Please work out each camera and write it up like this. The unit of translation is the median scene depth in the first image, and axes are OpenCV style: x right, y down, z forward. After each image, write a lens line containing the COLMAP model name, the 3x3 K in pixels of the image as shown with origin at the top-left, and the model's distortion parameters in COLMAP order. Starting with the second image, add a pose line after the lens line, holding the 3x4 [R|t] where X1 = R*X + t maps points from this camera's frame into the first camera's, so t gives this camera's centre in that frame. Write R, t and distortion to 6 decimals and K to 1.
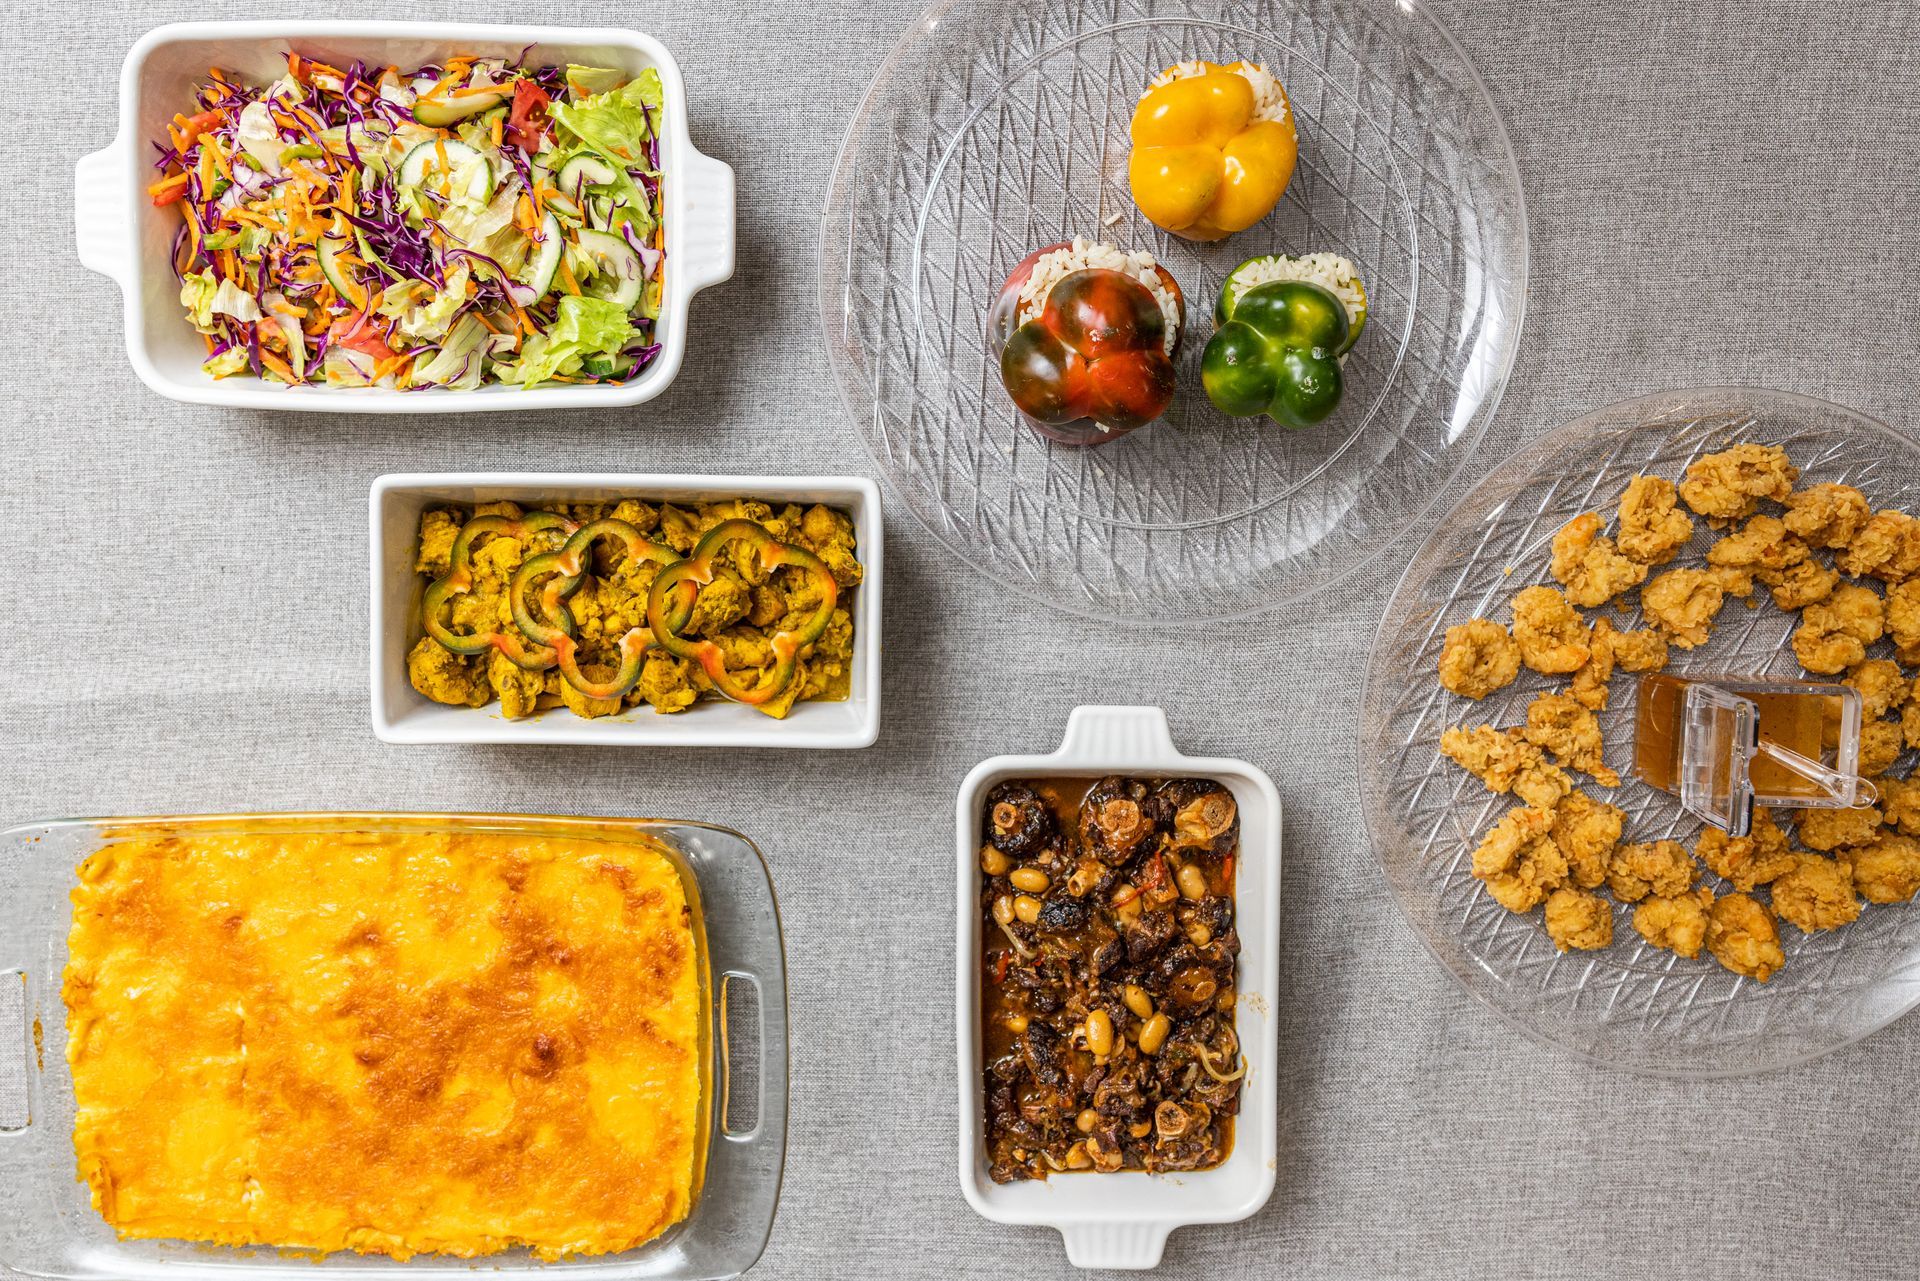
lens RADIAL K [[1584.3, 0, 936.3], [0, 1584.3, 638.0], [0, 0, 1]] dist [0.009501, 0.003893]
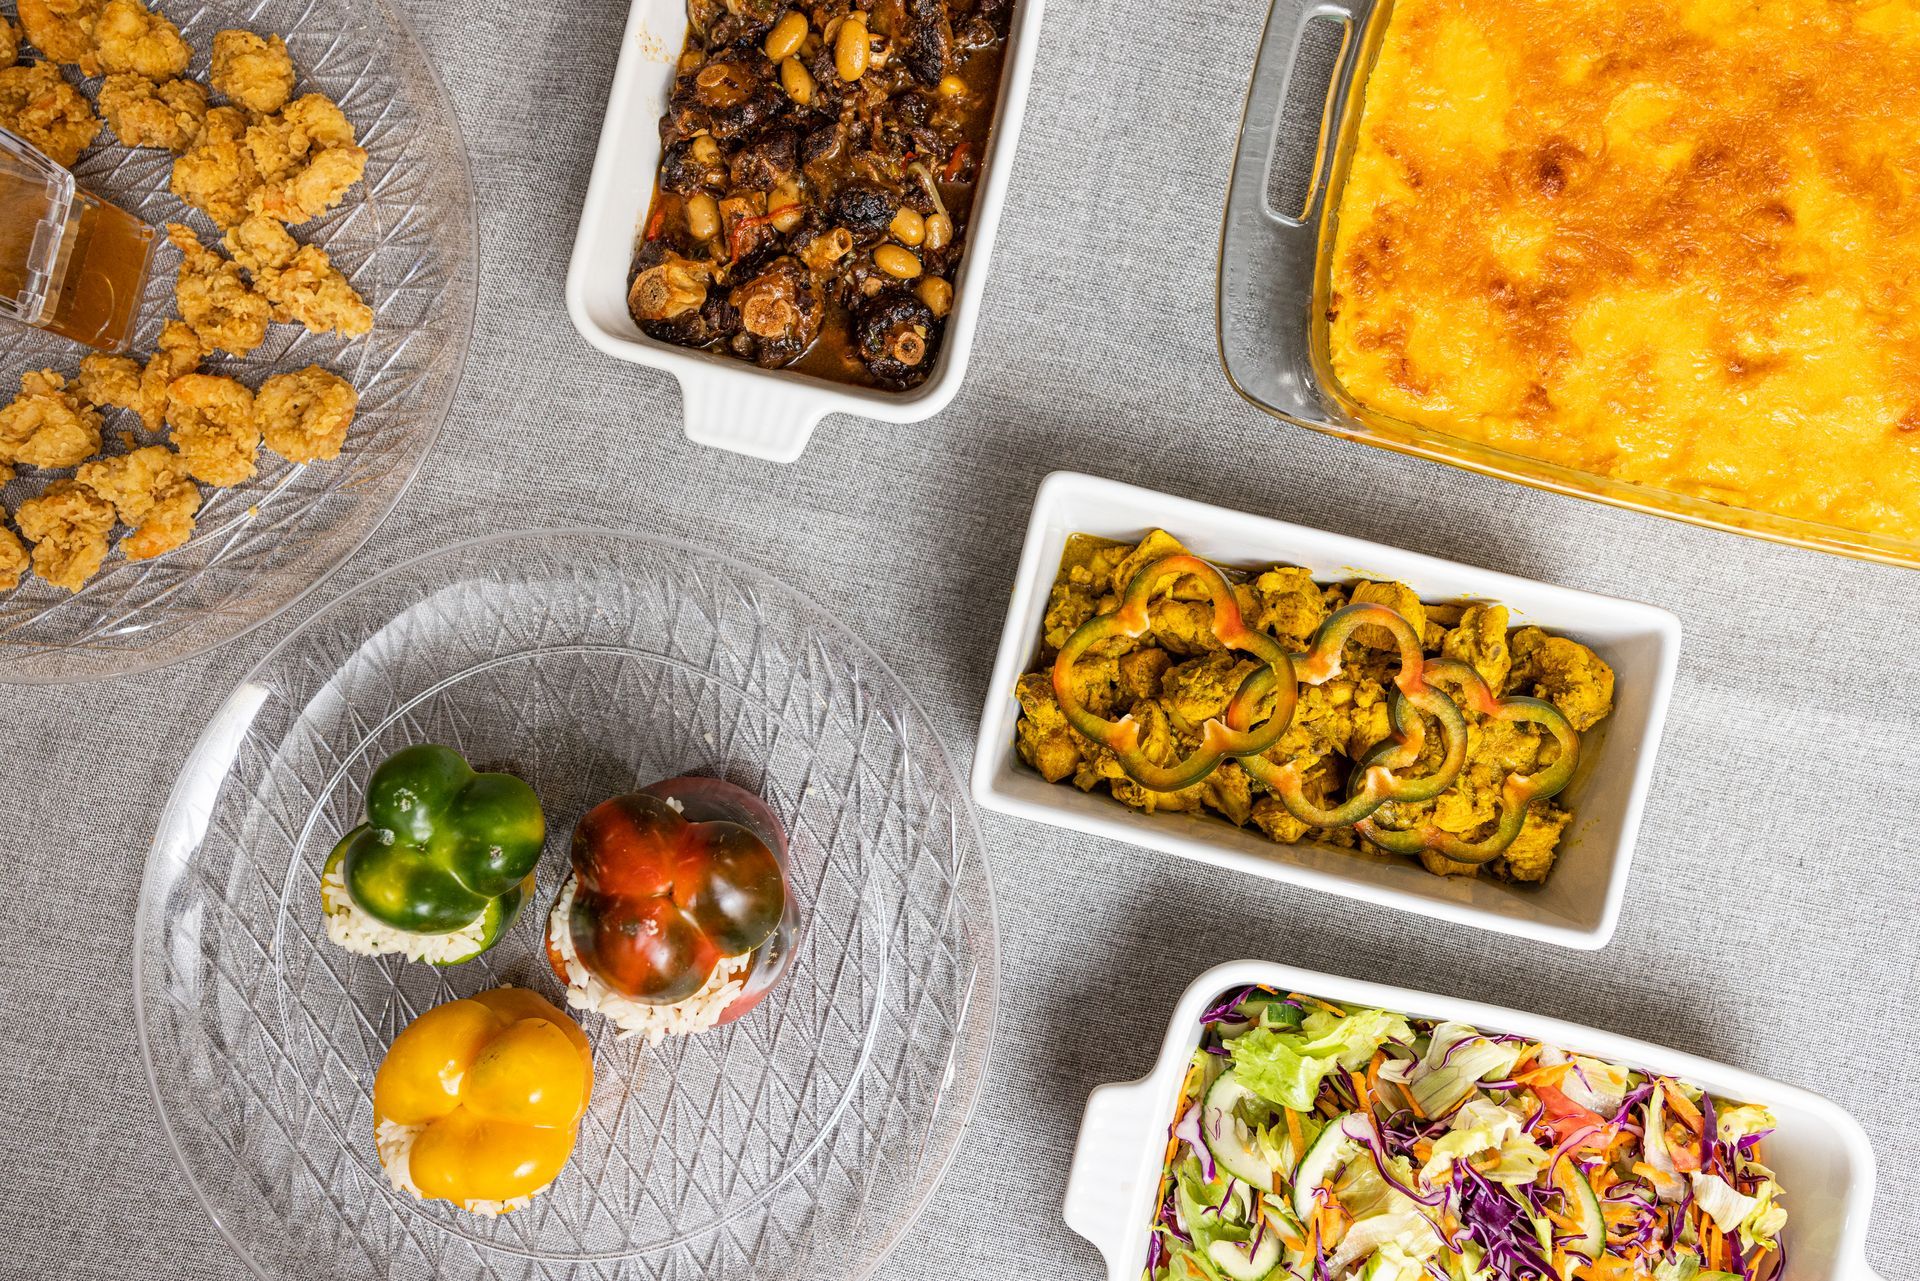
lens RADIAL K [[1584.3, 0, 936.3], [0, 1584.3, 638.0], [0, 0, 1]] dist [0.009501, 0.003893]
pose [[-0.975665, -0.218511, 0.018163, -0.016386], [0.217308, -0.974677, -0.052753, 0.015831], [0.029230, -0.047522, 0.998442, 0.208058]]
